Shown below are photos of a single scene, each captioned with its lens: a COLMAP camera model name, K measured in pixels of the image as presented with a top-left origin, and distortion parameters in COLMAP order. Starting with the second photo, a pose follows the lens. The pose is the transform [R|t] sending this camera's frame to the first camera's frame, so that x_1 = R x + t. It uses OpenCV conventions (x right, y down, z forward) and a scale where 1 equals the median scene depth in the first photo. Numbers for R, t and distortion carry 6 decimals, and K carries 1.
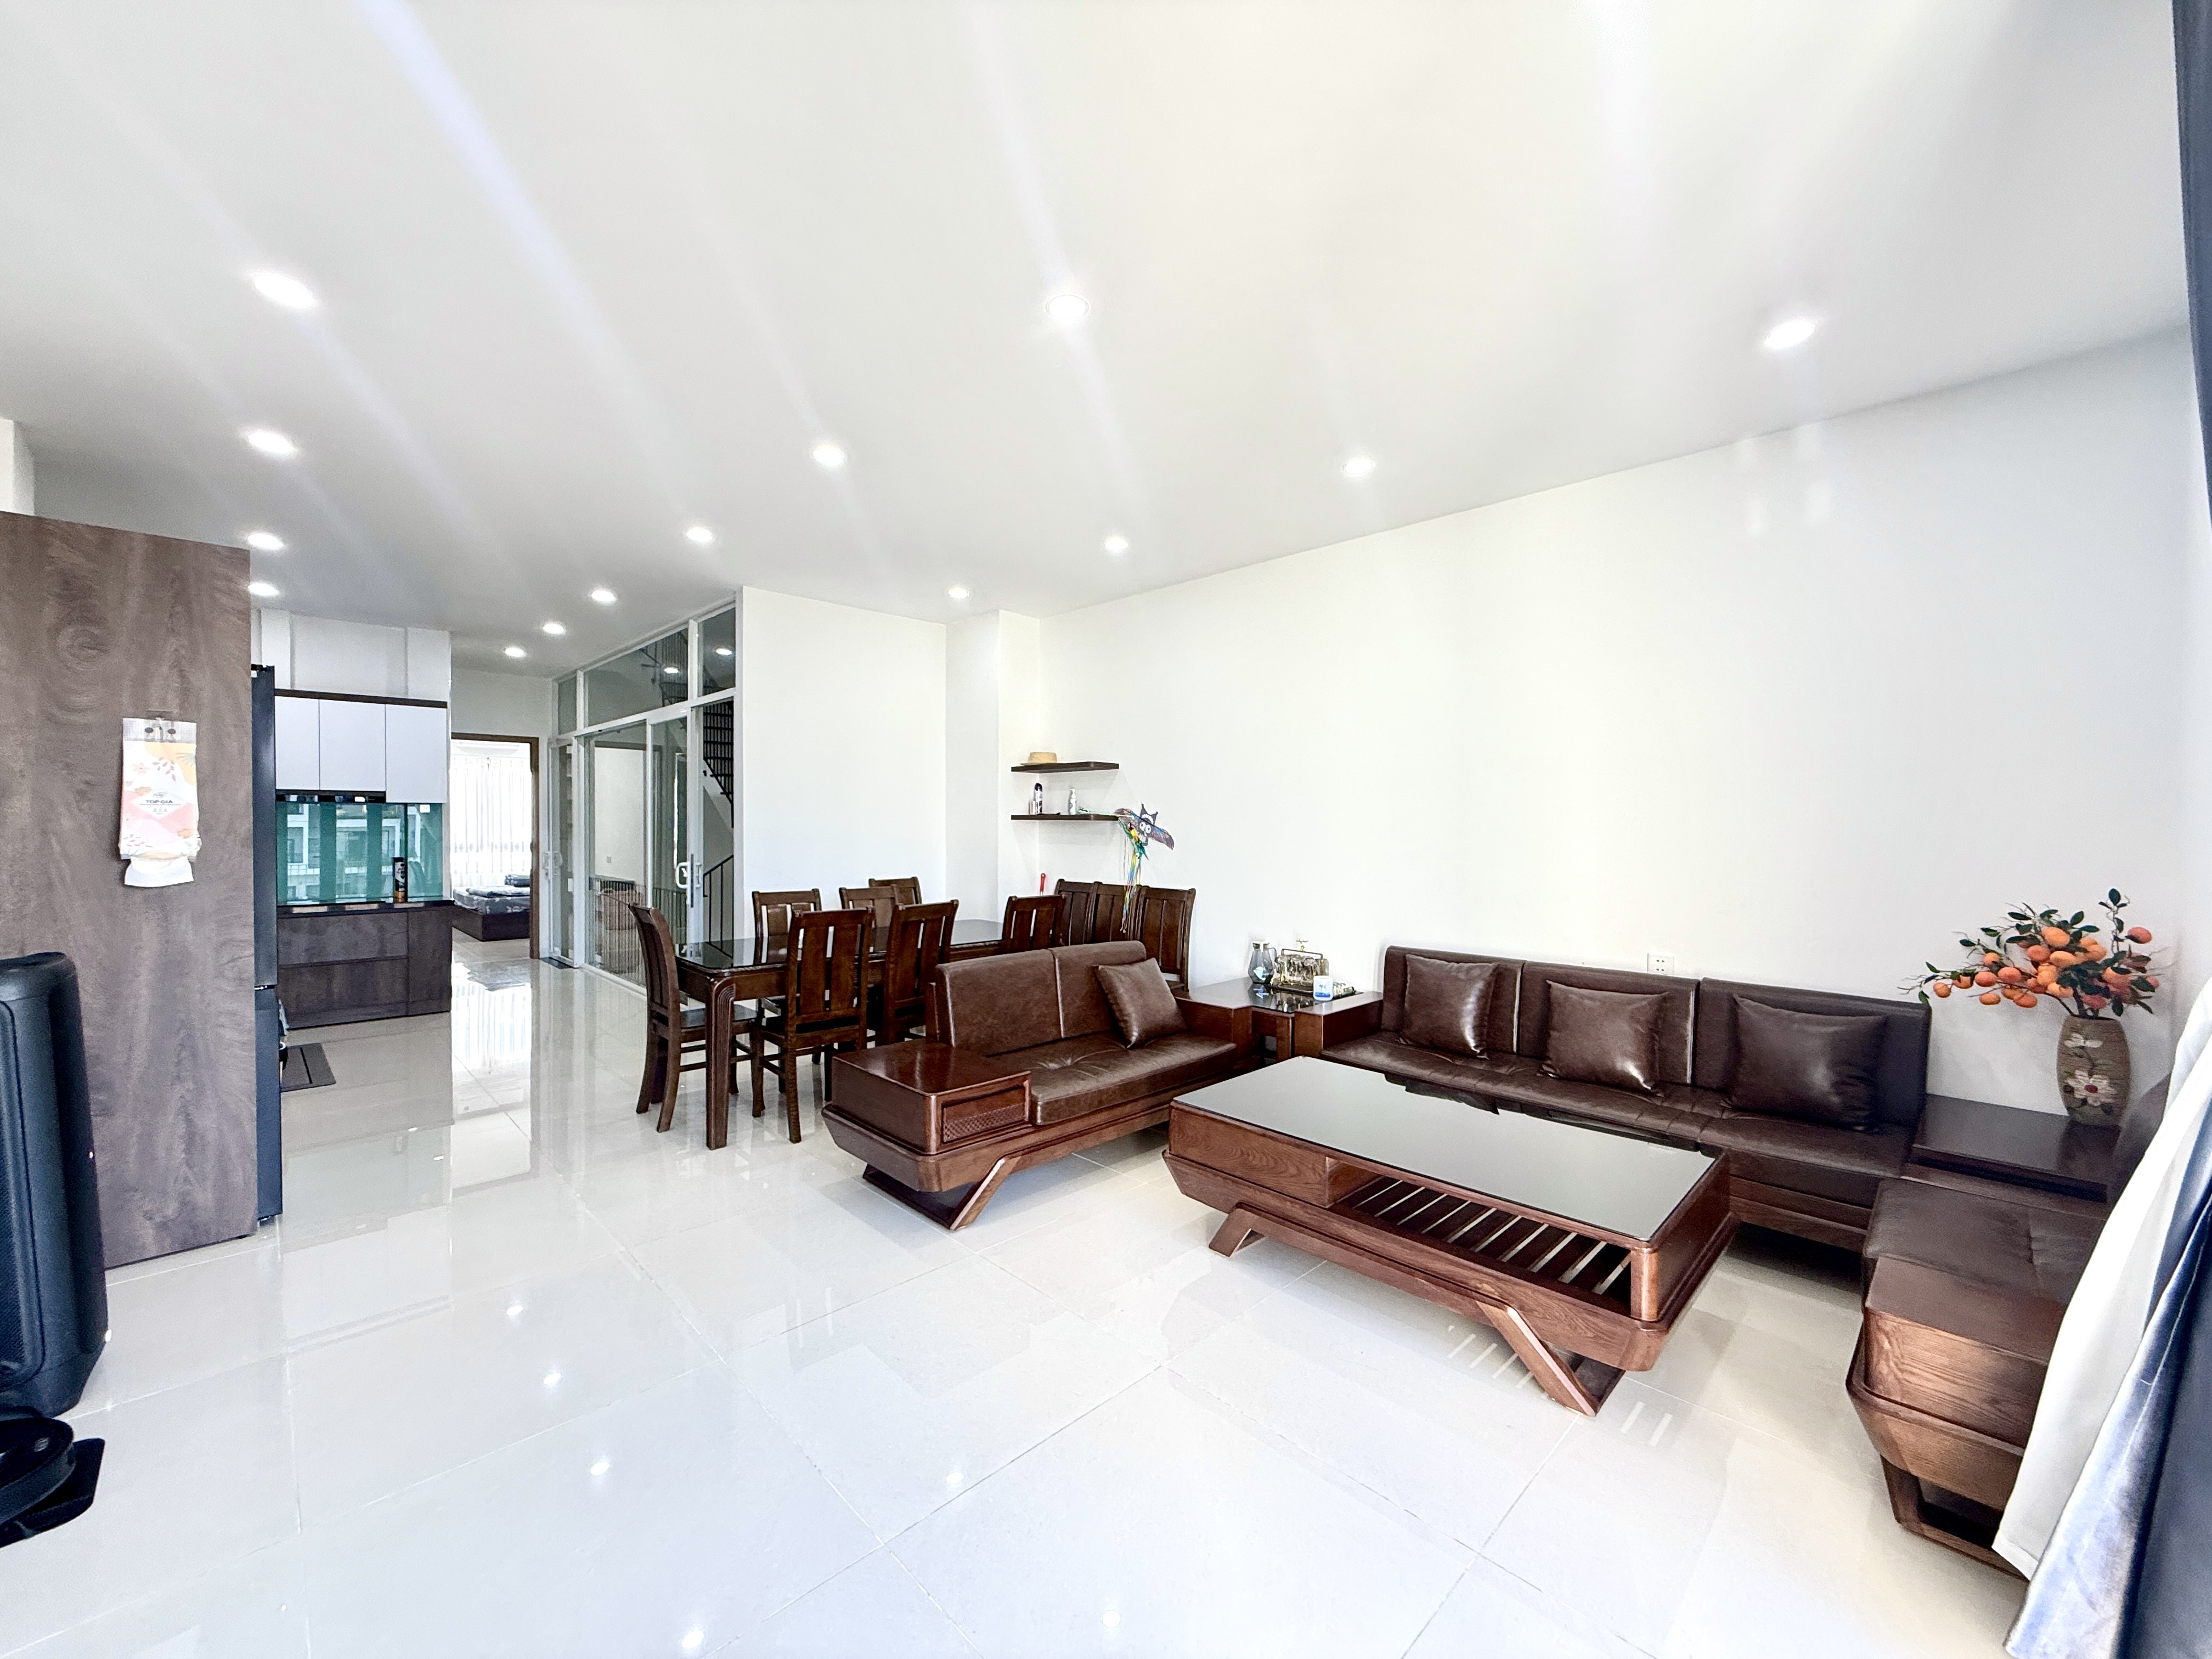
lens RADIAL K [[878.6, 0, 1101.1], [0, 878.6, 832.2], [0, 0, 1]] dist [-0.001084, 0.000003]
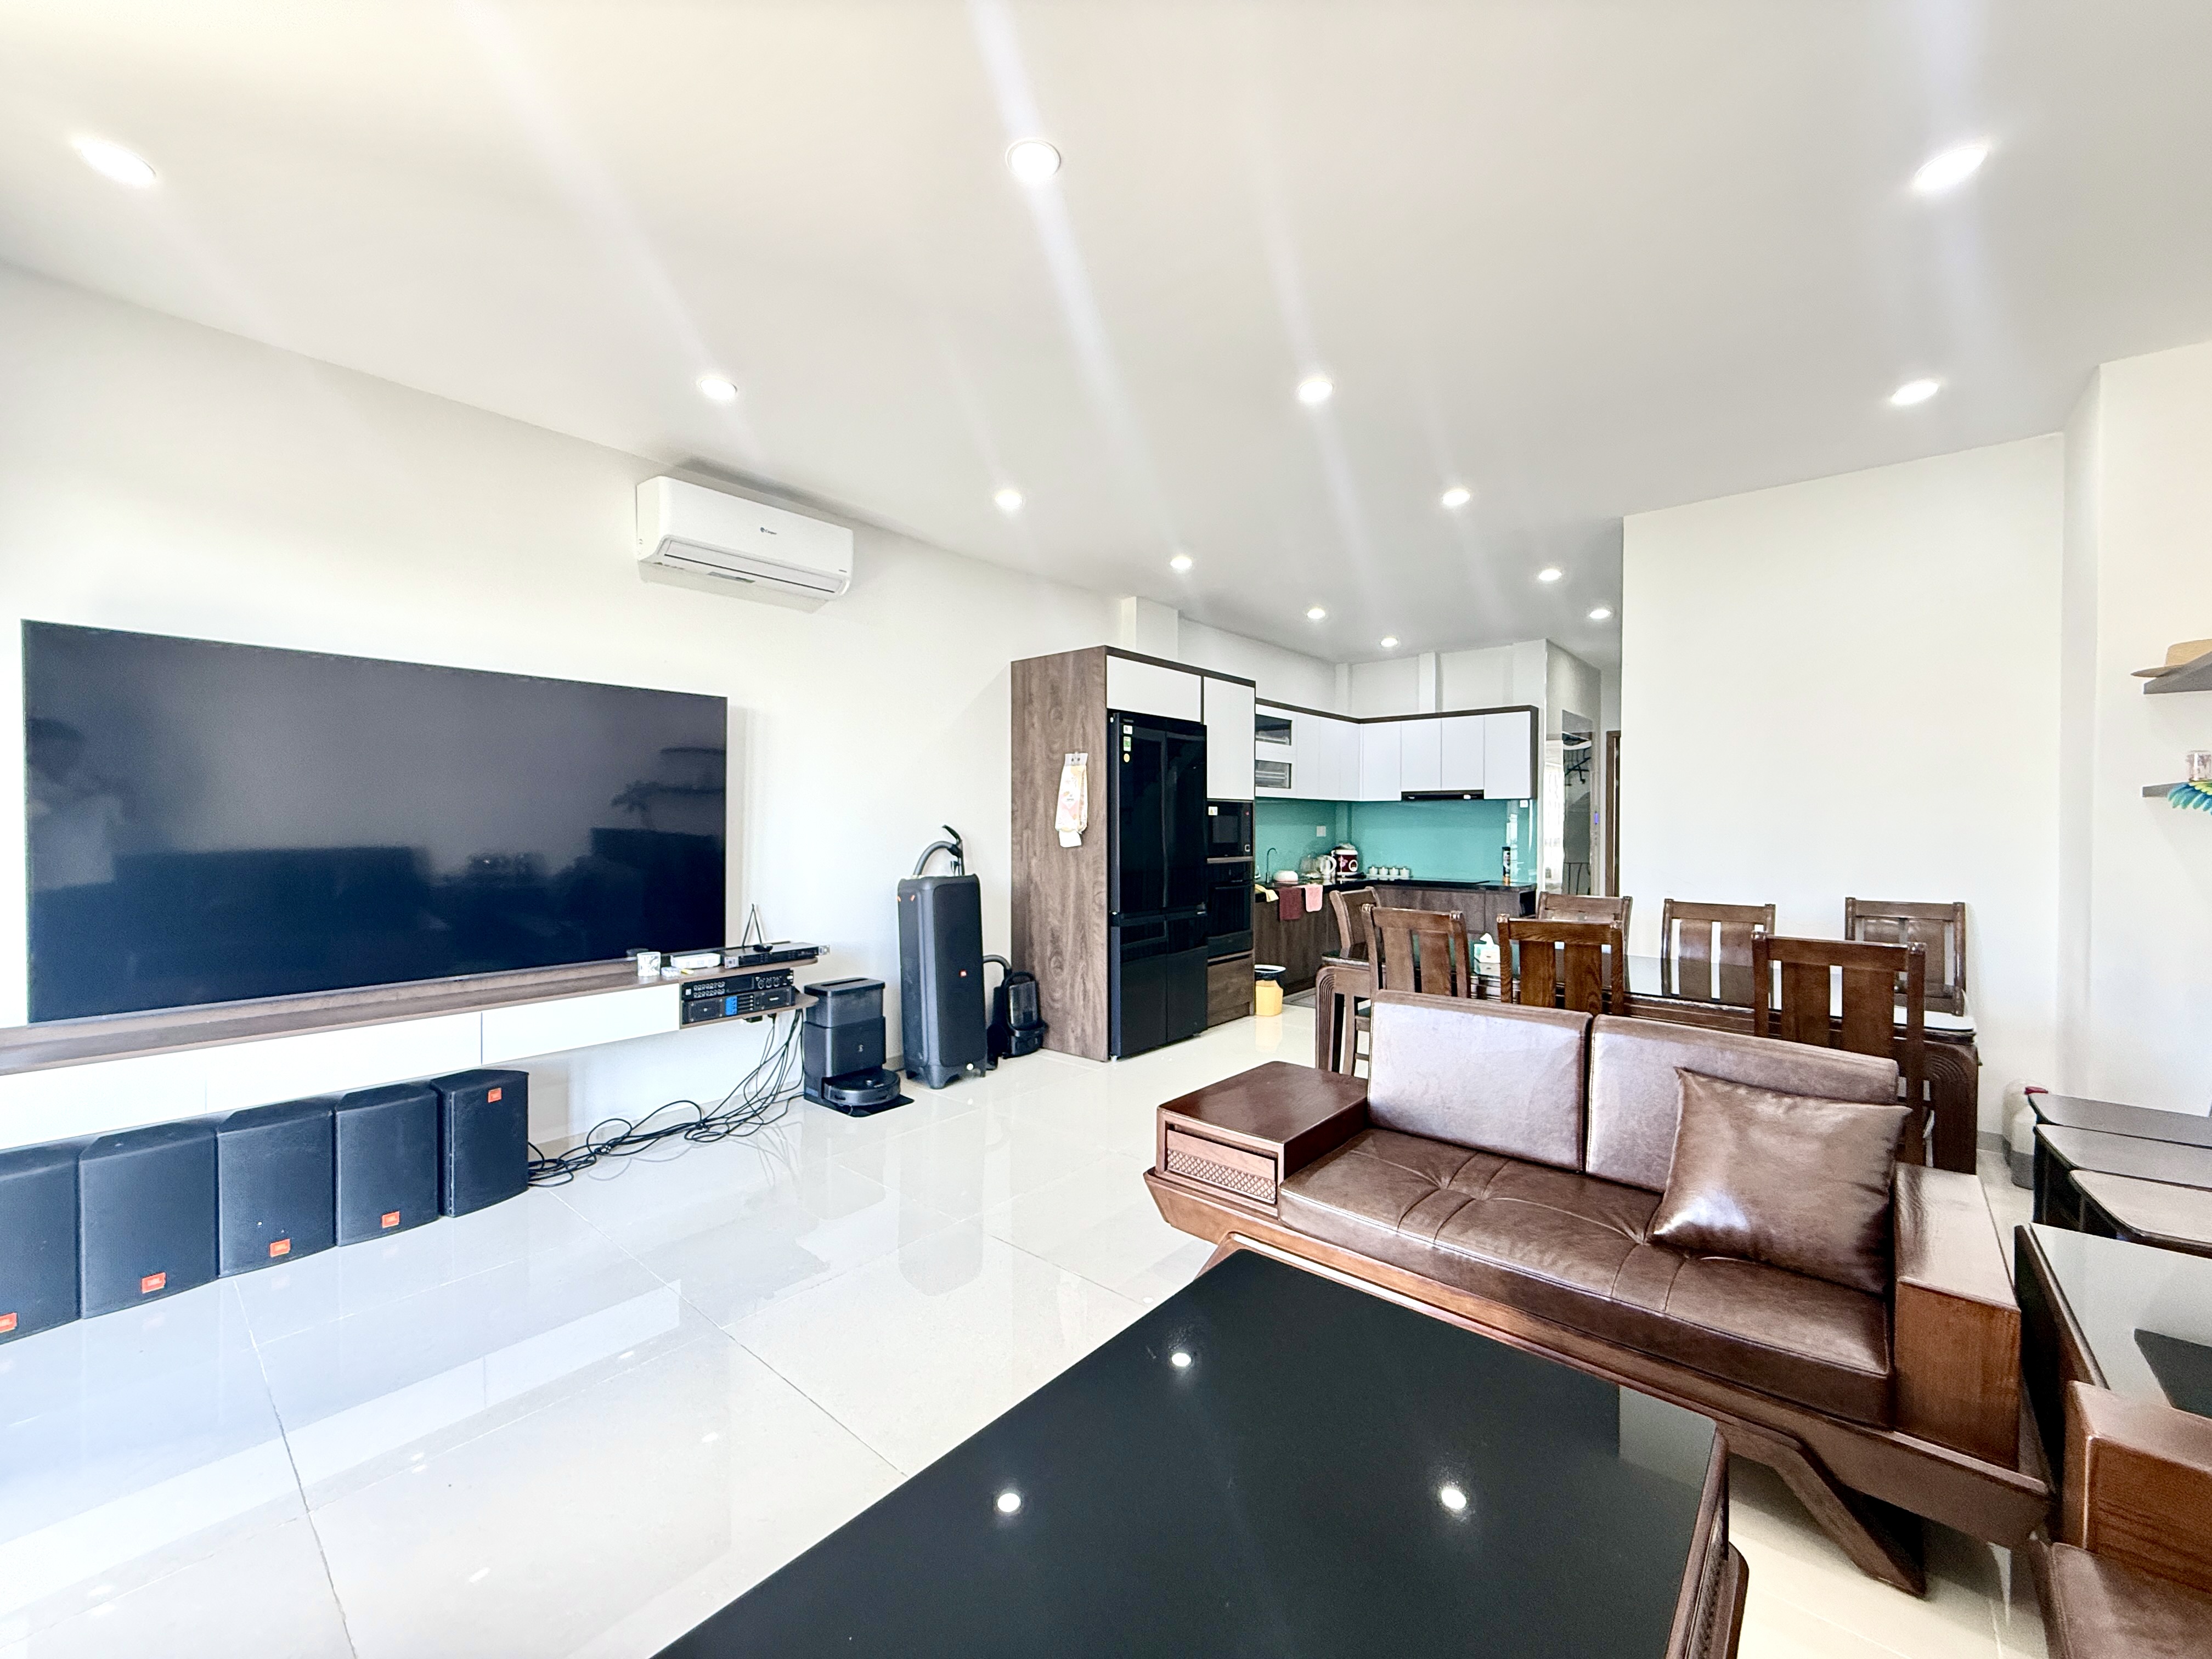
lens RADIAL K [[878.6, 0, 1101.1], [0, 878.6, 832.2], [0, 0, 1]] dist [-0.001084, 0.000003]
pose [[0.079429, 0.005552, -0.996825, 0.689539], [-0.010915, 0.999929, 0.004700, 0.021990], [0.996781, 0.010507, 0.079484, 0.890382]]
